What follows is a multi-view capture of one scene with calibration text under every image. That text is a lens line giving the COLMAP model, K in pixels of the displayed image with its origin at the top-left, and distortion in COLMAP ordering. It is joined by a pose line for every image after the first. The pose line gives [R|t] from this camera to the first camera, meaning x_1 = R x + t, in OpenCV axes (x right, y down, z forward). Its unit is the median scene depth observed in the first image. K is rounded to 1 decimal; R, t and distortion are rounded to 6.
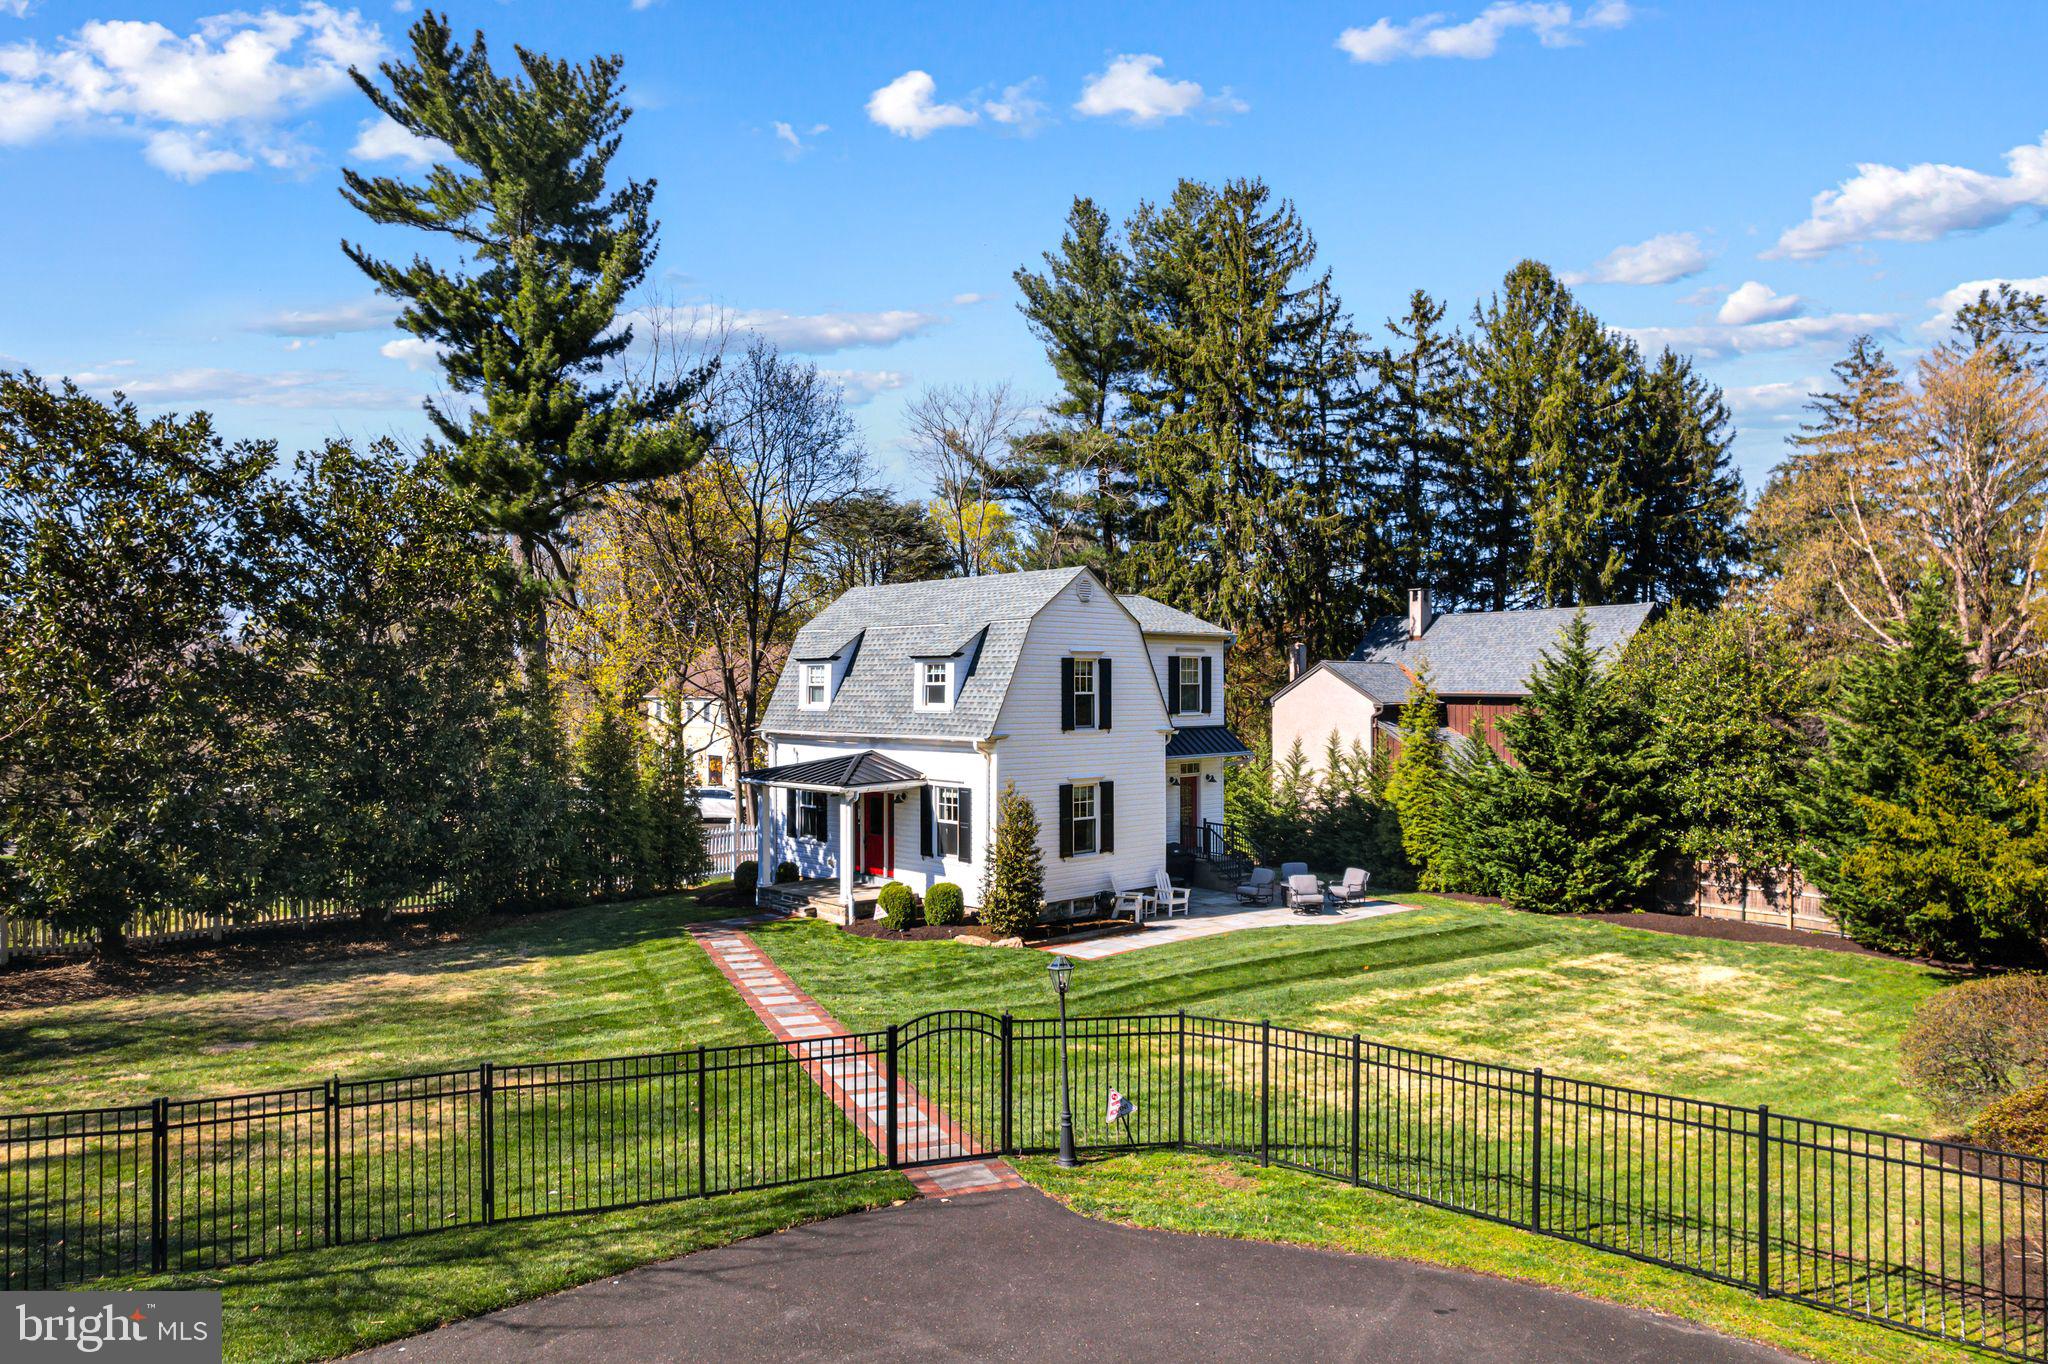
lens RADIAL K [[1319.7, 0, 1024.0], [0, 1319.7, 682.0], [0, 0, 1]] dist [-0.043727, 0.000802]
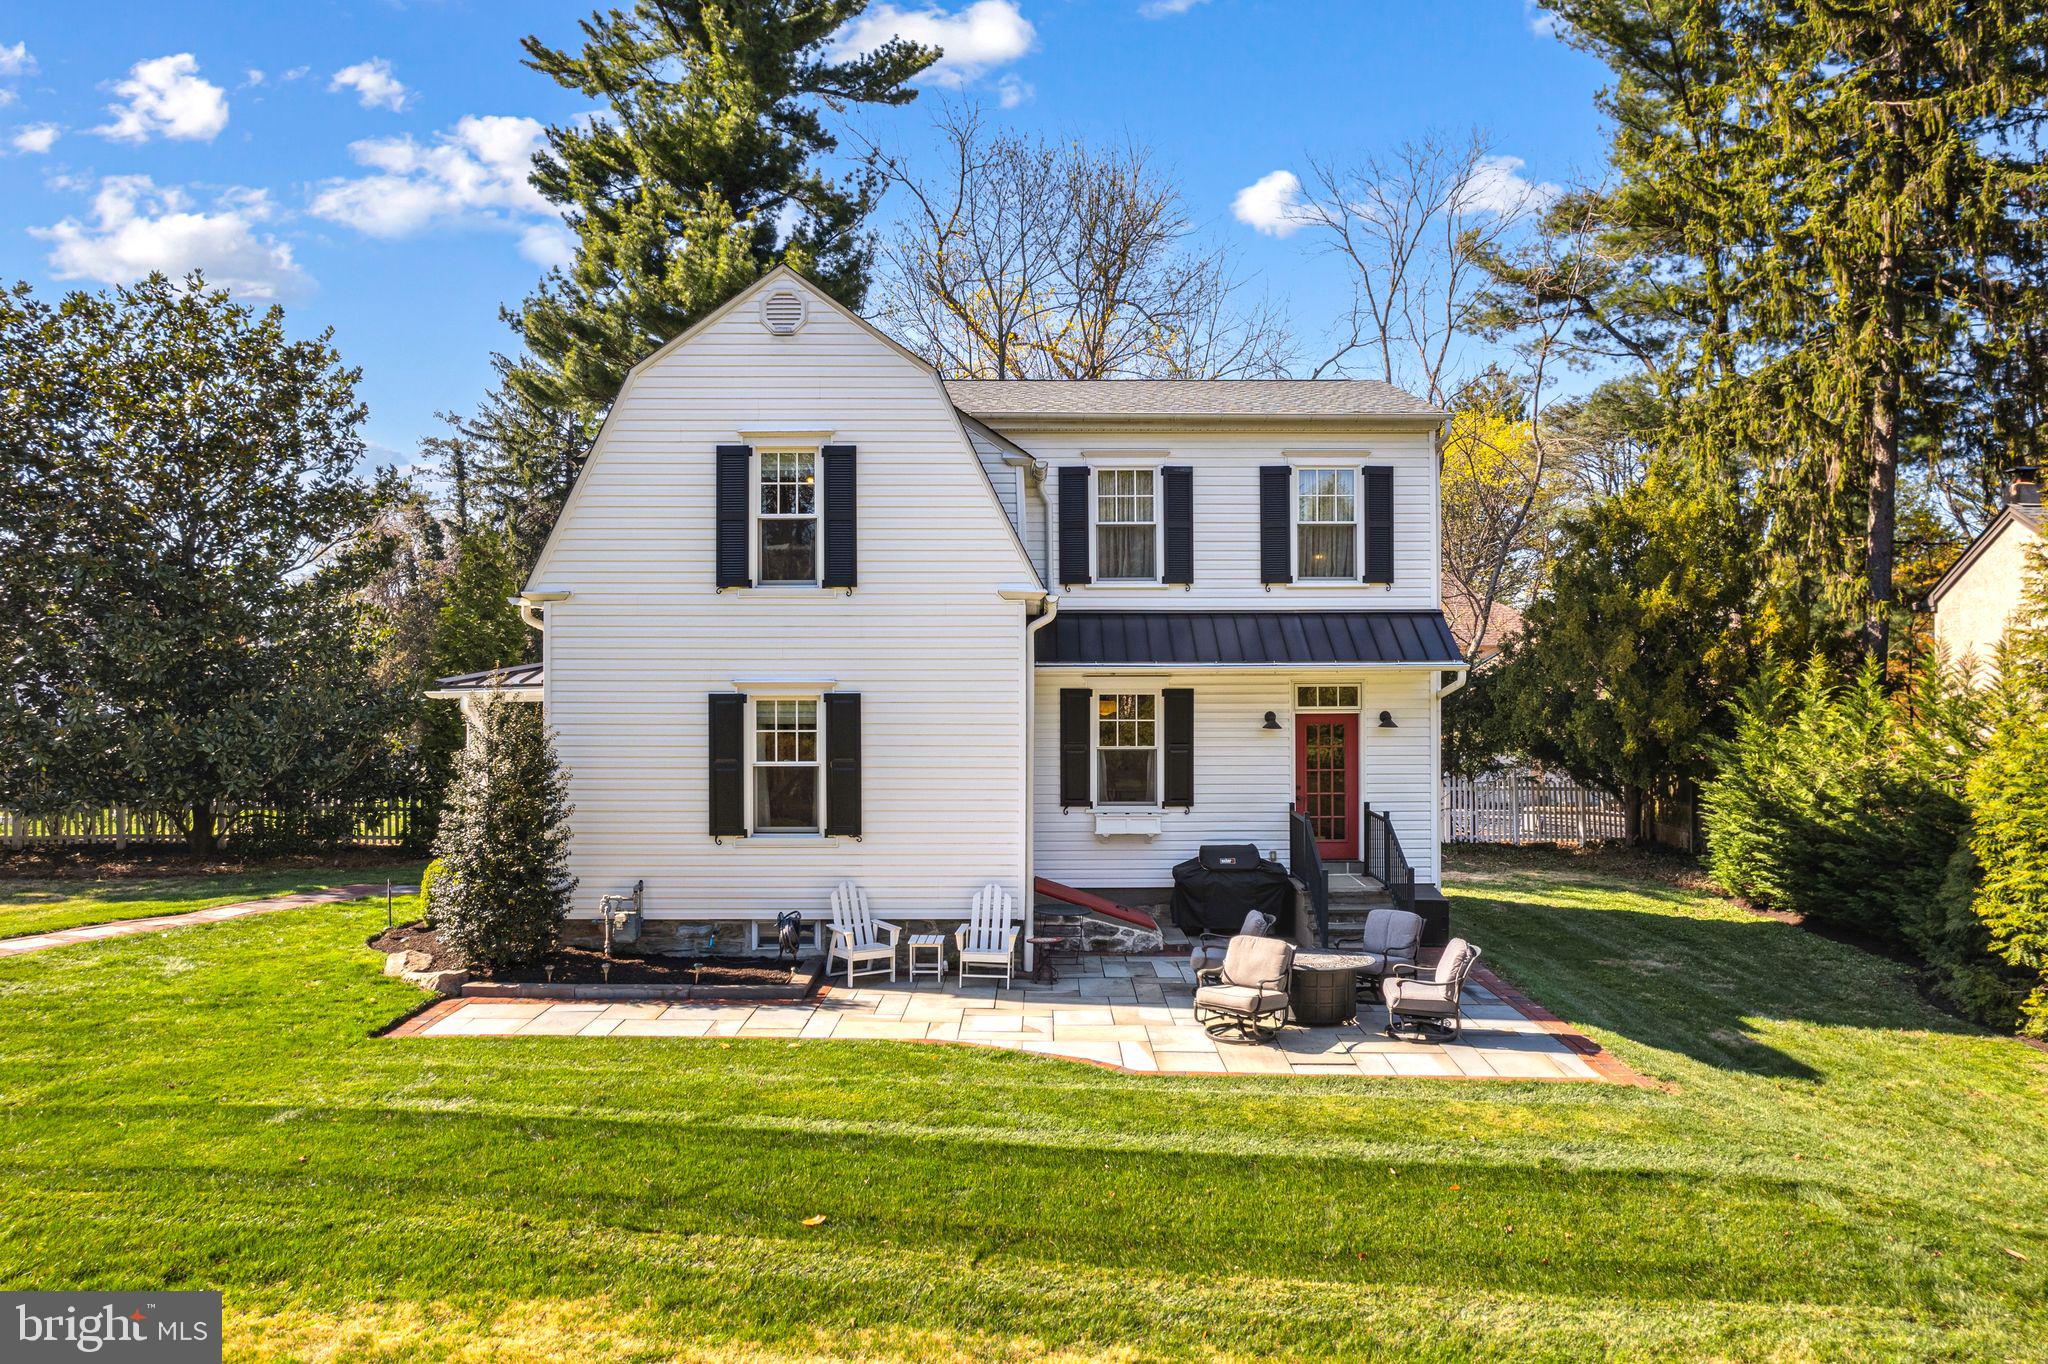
lens RADIAL K [[1319.7, 0, 1024.0], [0, 1319.7, 682.0], [0, 0, 1]] dist [-0.043727, 0.000802]
pose [[0.727538, -0.000670, -0.686067, 0.345099], [0.003920, 0.999987, 0.003181, 0.053290], [0.686056, -0.005003, 0.727531, 0.523603]]
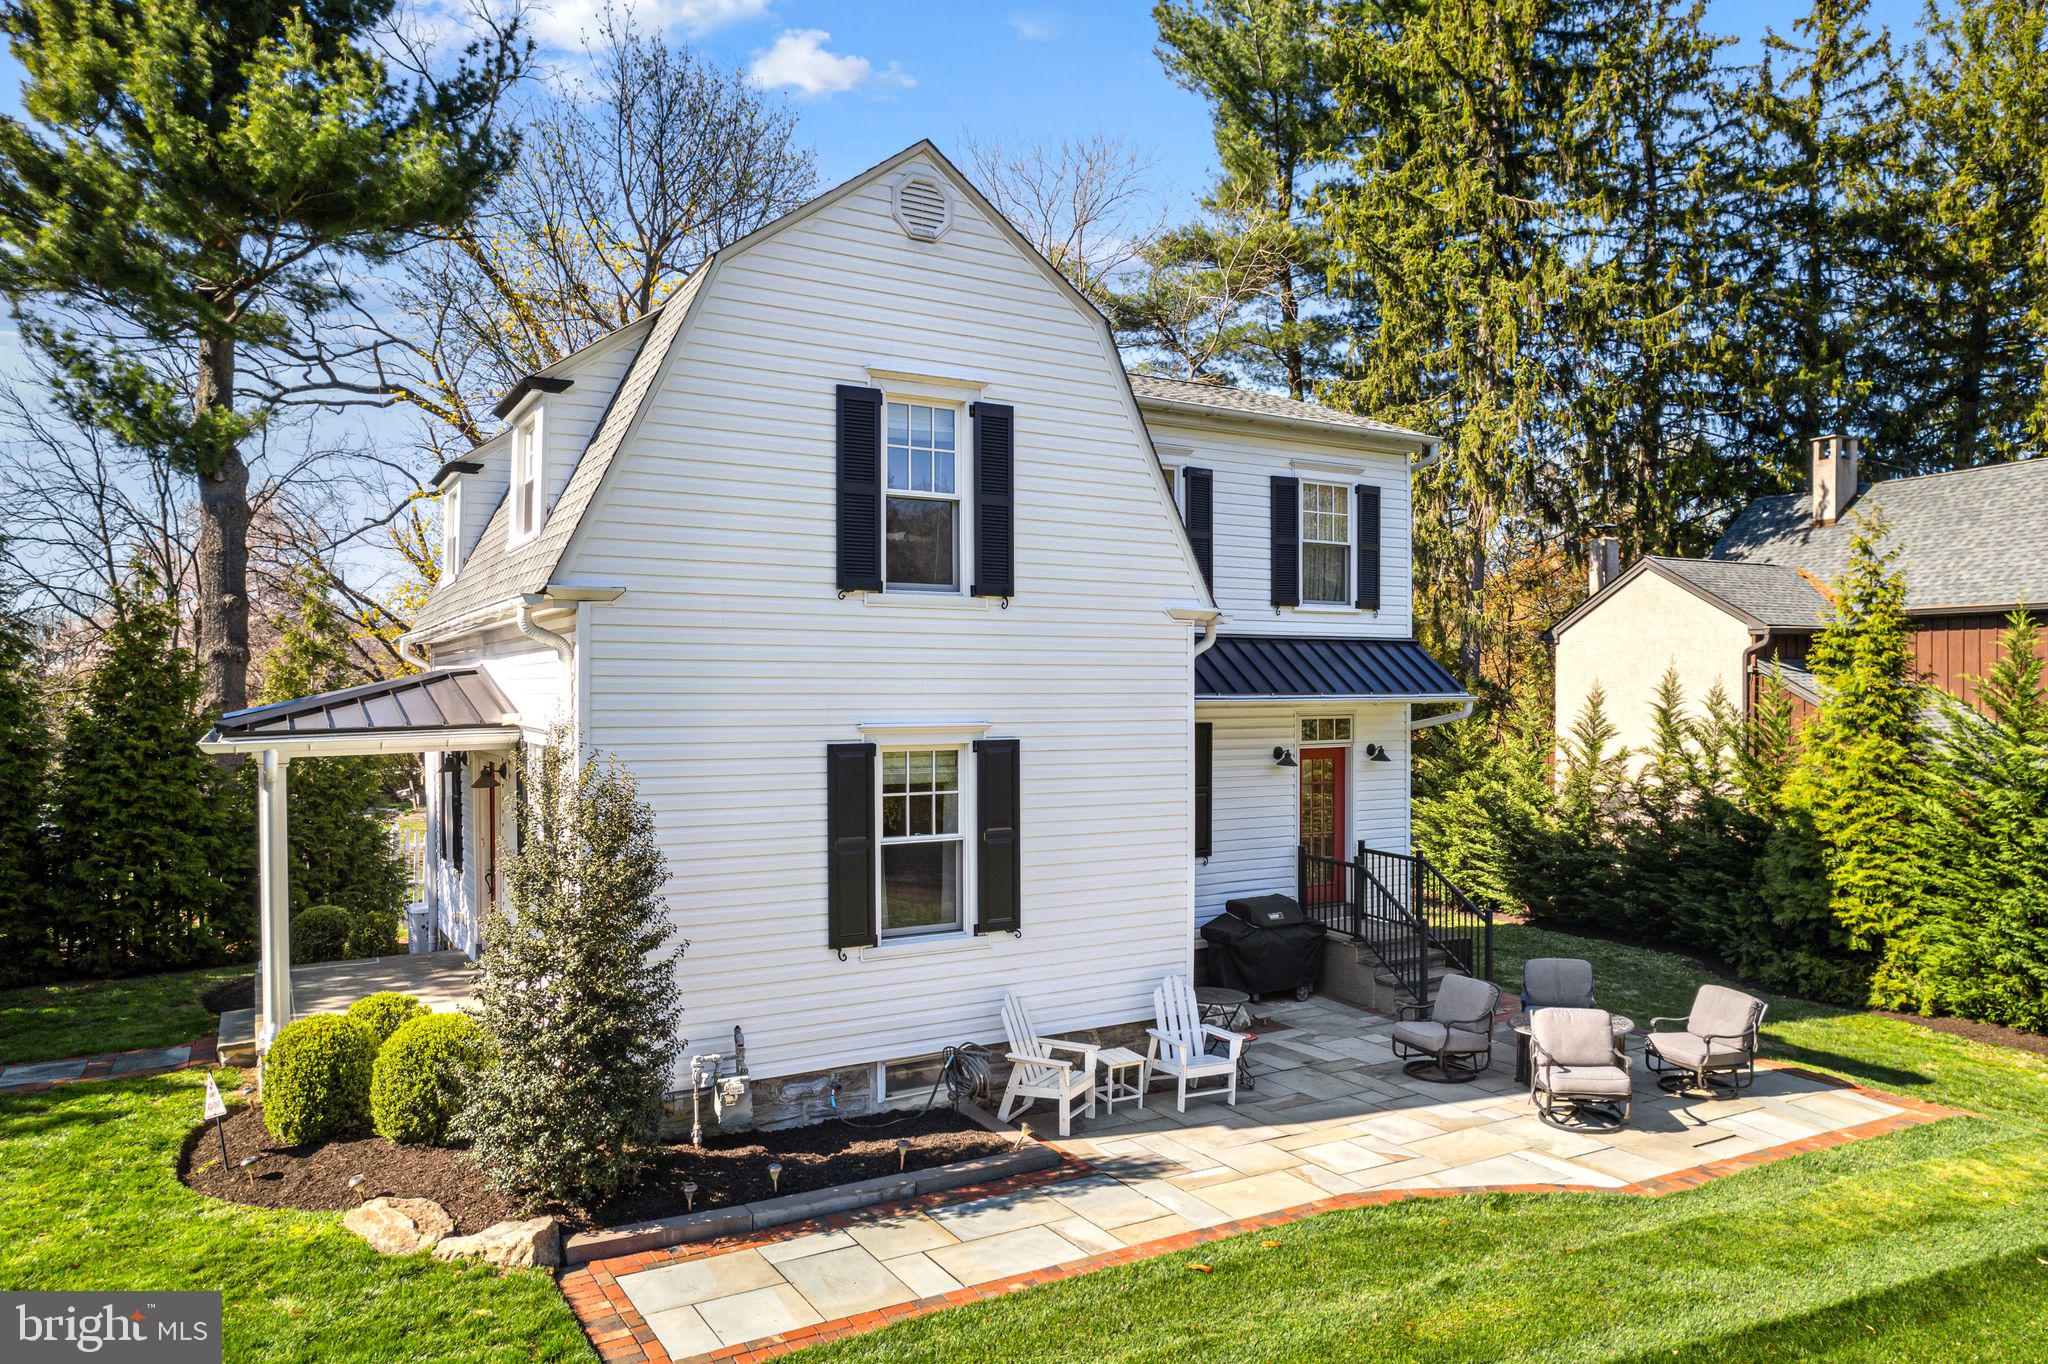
lens RADIAL K [[1333.2, 0, 1021.9], [0, 1333.2, 704.7], [0, 0, 1]] dist [-0.071311, 0.057069]
pose [[0.973972, 0.002151, -0.226660, 0.116905], [0.001406, 0.999878, 0.015530, 0.045700], [0.226666, -0.015444, 0.973850, 0.489075]]
